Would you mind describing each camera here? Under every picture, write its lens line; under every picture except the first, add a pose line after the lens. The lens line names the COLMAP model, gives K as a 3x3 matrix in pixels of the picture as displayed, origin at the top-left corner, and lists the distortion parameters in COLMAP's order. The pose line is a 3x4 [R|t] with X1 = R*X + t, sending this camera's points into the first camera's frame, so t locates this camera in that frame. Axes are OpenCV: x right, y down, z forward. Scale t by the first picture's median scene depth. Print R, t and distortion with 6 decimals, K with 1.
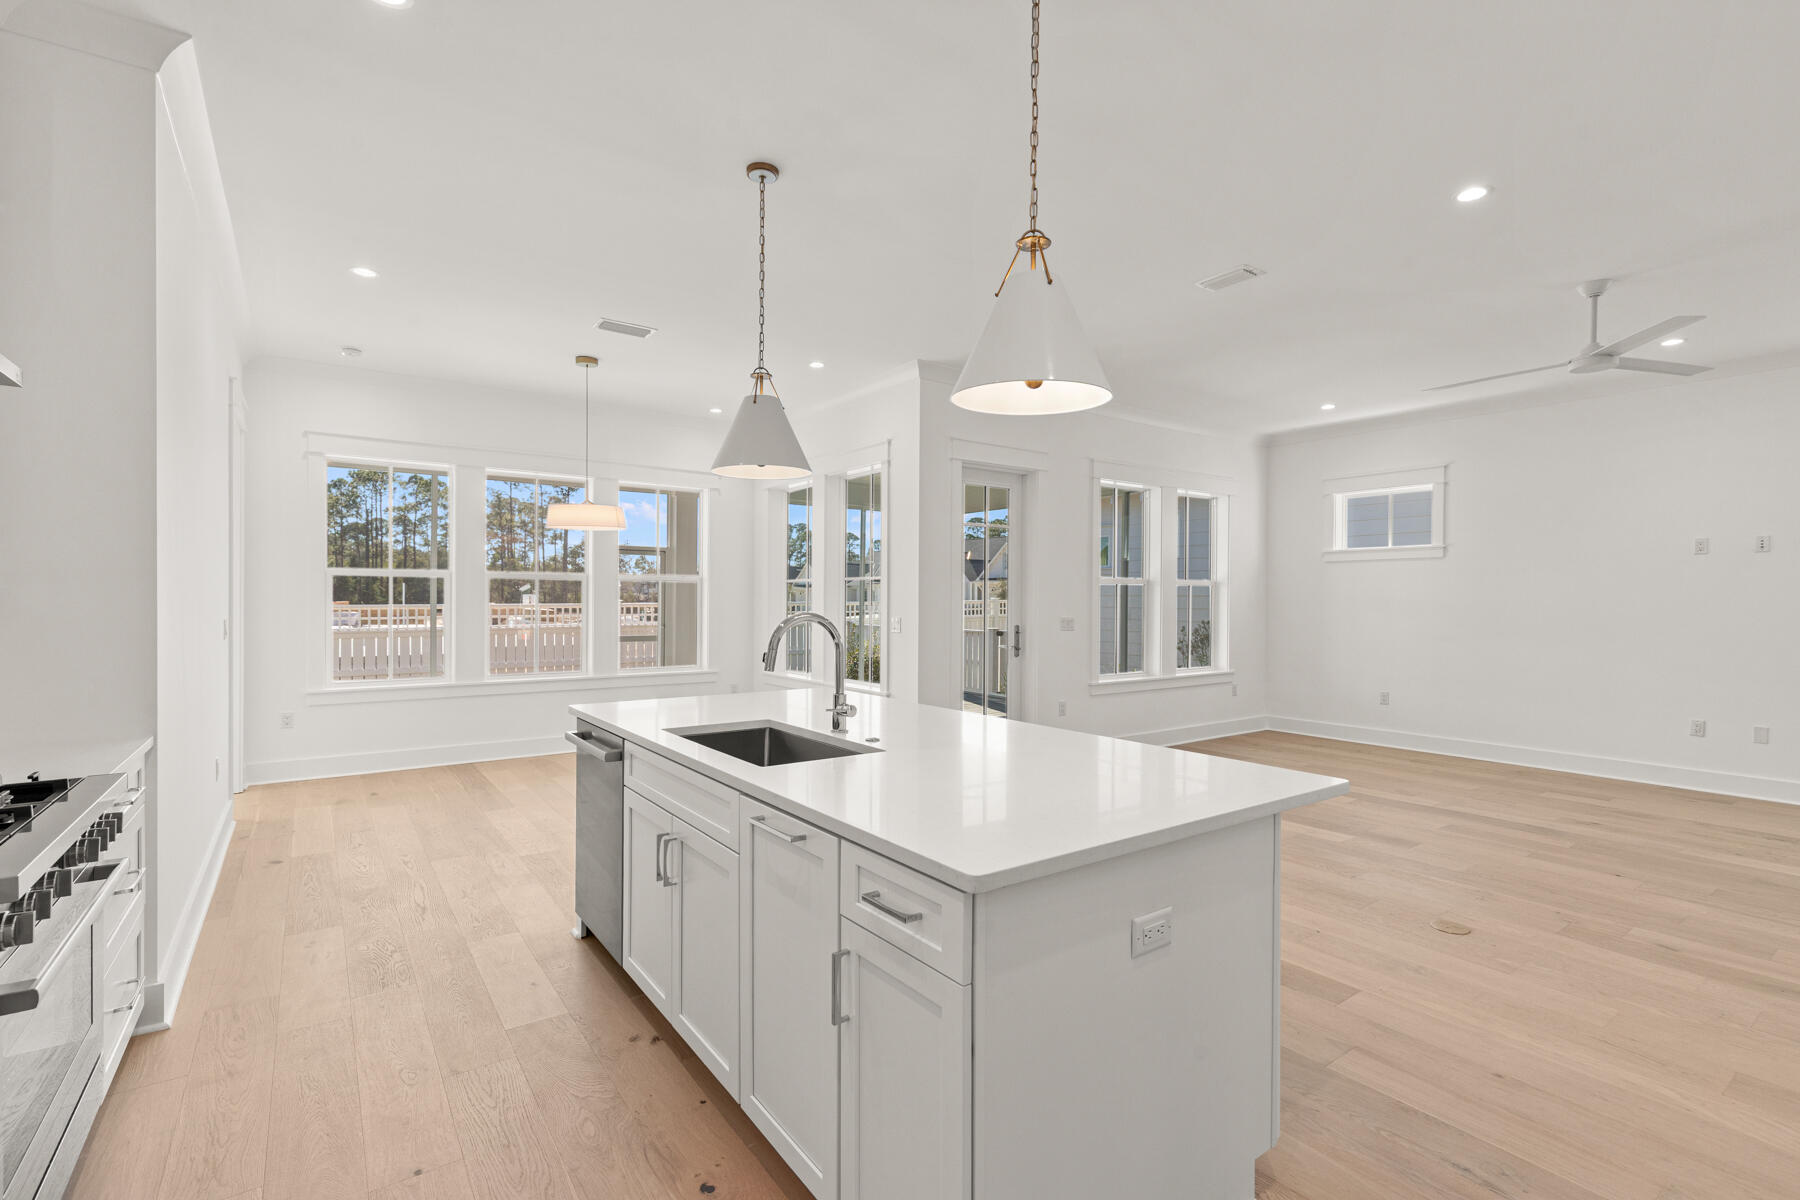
lens RADIAL K [[825.1, 0, 902.4], [0, 825.1, 594.1], [0, 0, 1]] dist [0.011272, -0.001011]
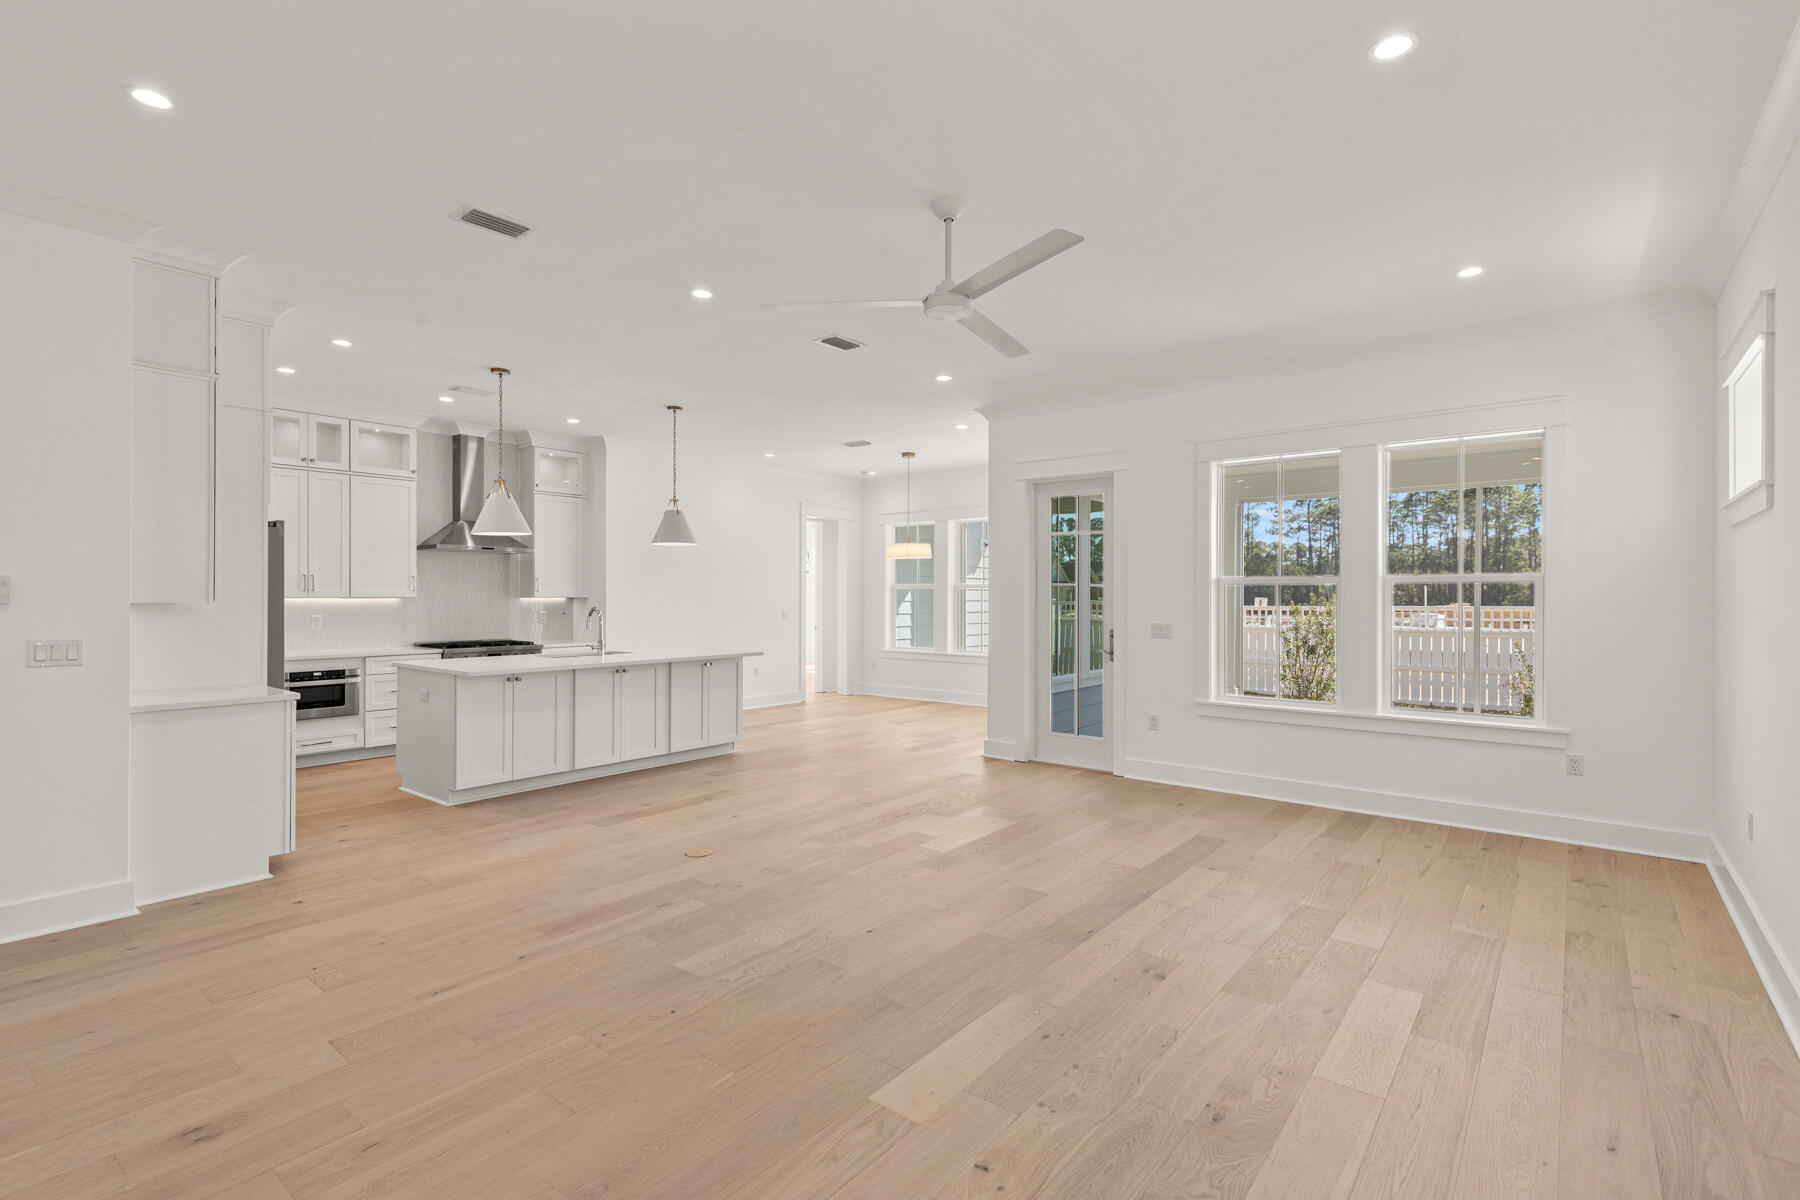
lens RADIAL K [[825.1, 0, 911.2], [0, 825.1, 597.4], [0, 0, 1]] dist [0.011272, -0.001011]
pose [[0.270166, -0.002434, -0.962811, 0.891495], [0.001708, 0.999996, -0.002049, 0.000955], [0.962812, -0.001091, 0.270169, 0.431051]]
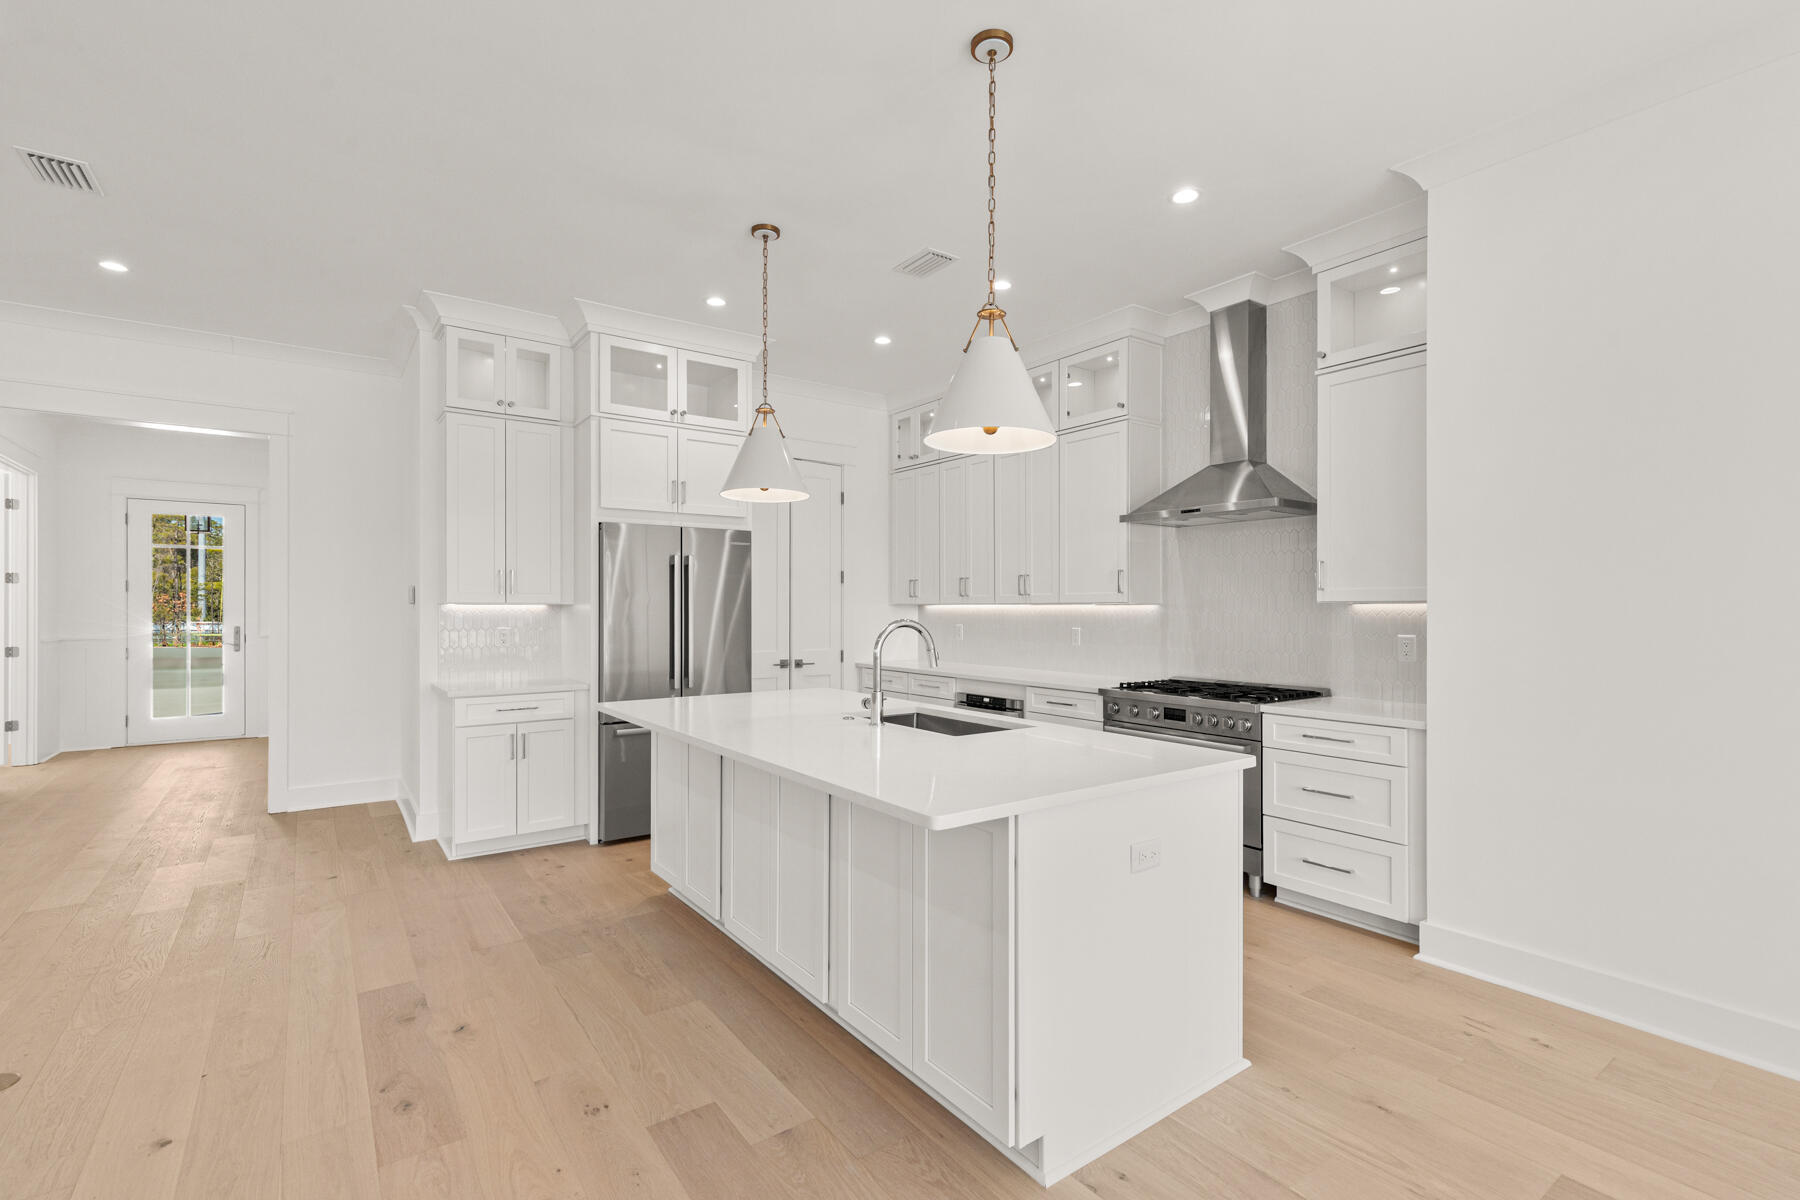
lens RADIAL K [[825.1, 0, 907.0], [0, 825.1, 608.1], [0, 0, 1]] dist [0.011272, -0.001011]
pose [[-0.999969, -0.007465, 0.002644, -0.040160], [-0.007470, 0.999971, -0.001702, 0.003814], [-0.002631, -0.001722, -0.999995, 0.745804]]
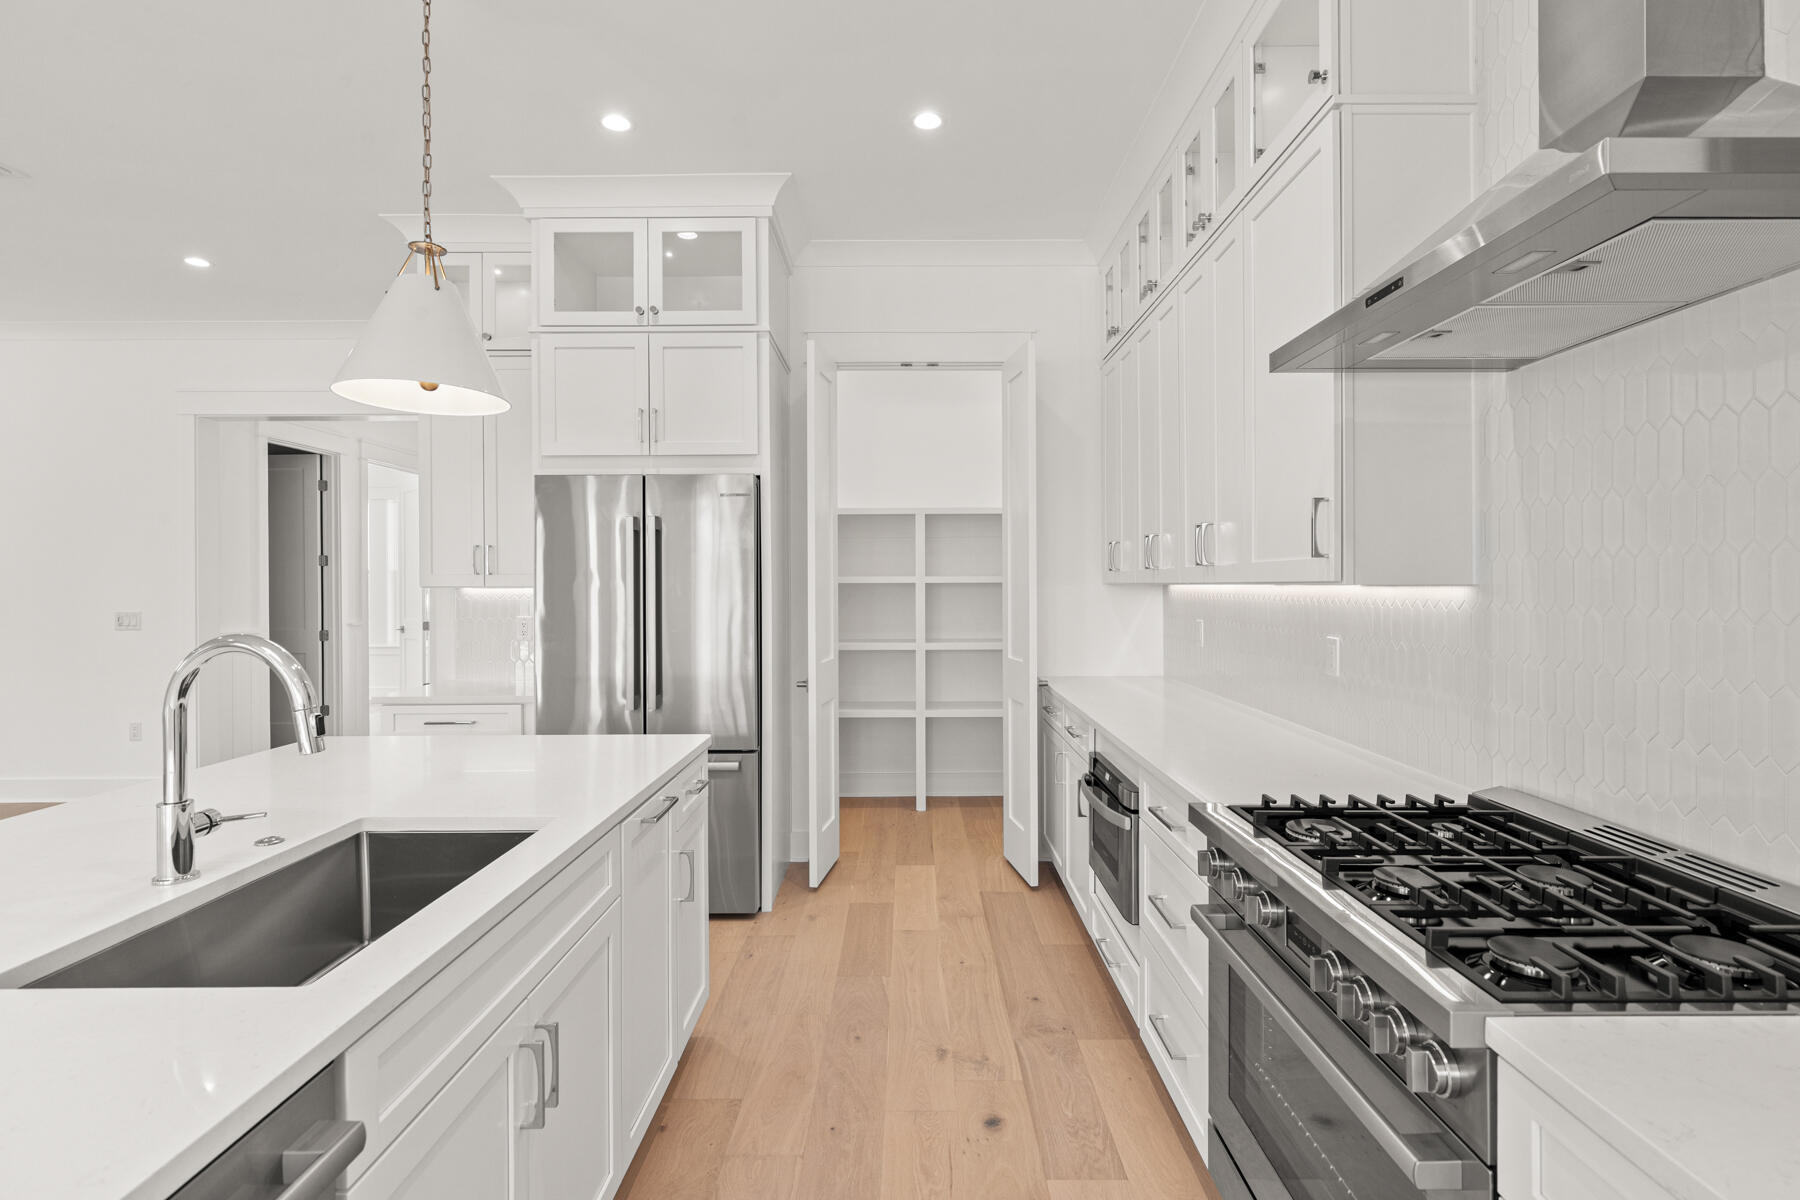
lens RADIAL K [[887.8, 0, 903.7], [0, 887.8, 583.4], [0, 0, 1]] dist [0.002362, 0.000787]
pose [[-0.802070, -0.003534, 0.597220, -0.253833], [-0.002751, 0.999994, 0.002224, -0.002220], [-0.597224, 0.000141, -0.802075, 0.409380]]
